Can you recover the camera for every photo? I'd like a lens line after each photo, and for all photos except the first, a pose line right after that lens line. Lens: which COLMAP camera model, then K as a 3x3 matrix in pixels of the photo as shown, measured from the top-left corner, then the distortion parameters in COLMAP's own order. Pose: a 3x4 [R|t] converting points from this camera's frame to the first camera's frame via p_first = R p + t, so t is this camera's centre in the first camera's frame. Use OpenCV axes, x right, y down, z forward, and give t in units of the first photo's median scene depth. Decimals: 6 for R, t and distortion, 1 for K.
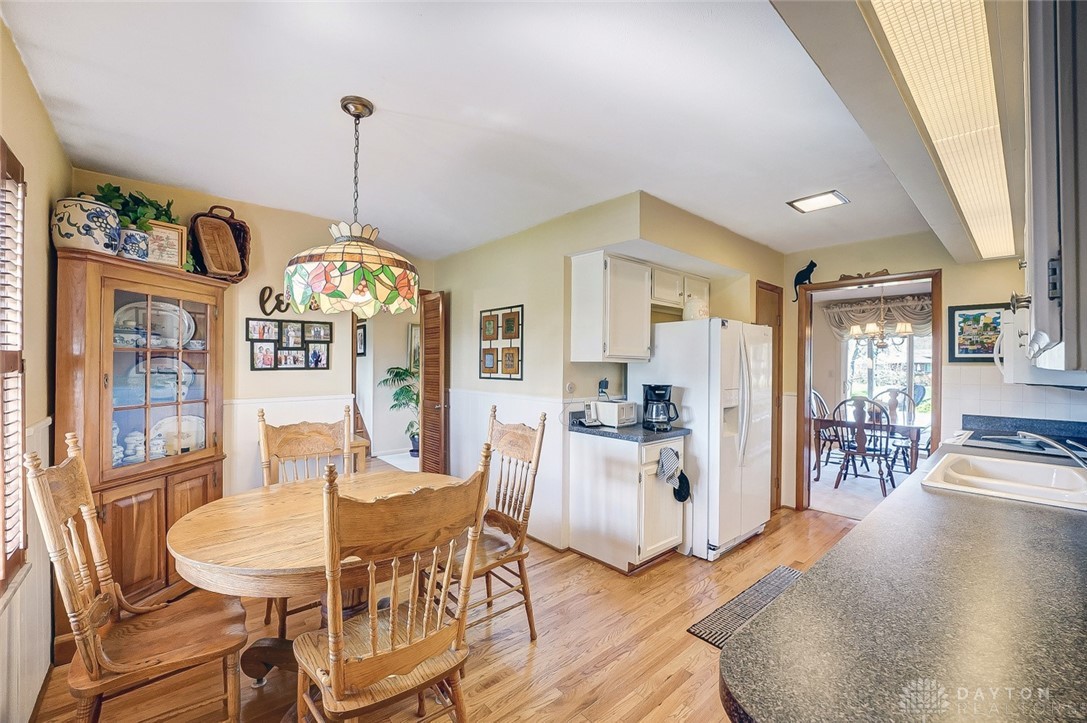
lens RADIAL K [[443.6, 0, 543.5], [0, 443.6, 361.5], [0, 0, 1]] dist [-0.023824, 0.000360]
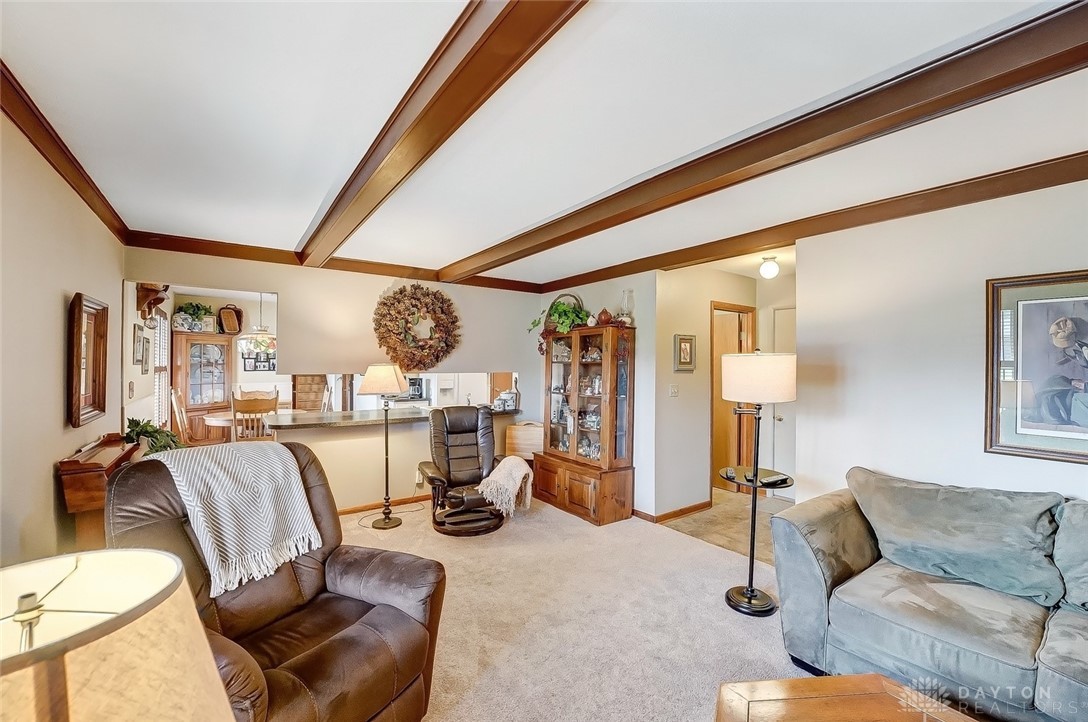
lens RADIAL K [[438.8, 0, 544.0], [0, 438.8, 361.0], [0, 0, 1]] dist [-0.030208, -0.000093]
pose [[0.995478, -0.000922, -0.094989, 1.327028], [0.000699, 0.999997, -0.002380, -0.031440], [0.094991, 0.002303, 0.995475, -1.328840]]
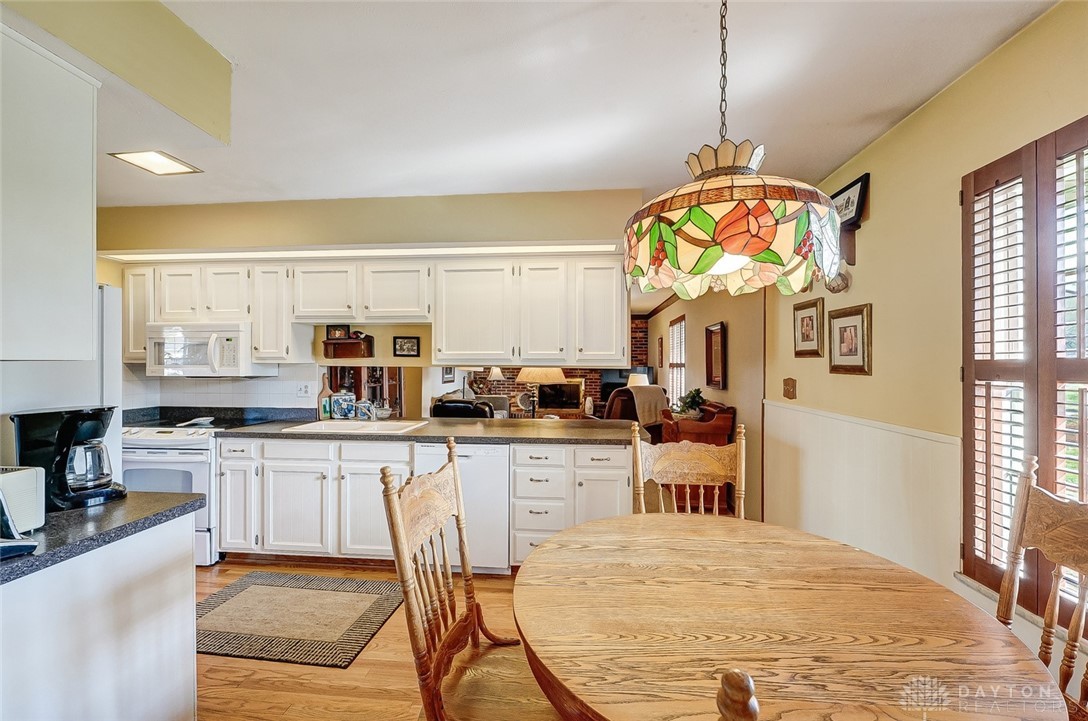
lens RADIAL K [[444.1, 0, 544.0], [0, 444.1, 360.5], [0, 0, 1]] dist [-0.023824, 0.000360]
pose [[-0.688804, -0.000570, 0.724947, -0.501863], [-0.006867, 0.999960, -0.005739, -0.000225], [-0.724915, -0.008931, -0.688781, 1.144084]]
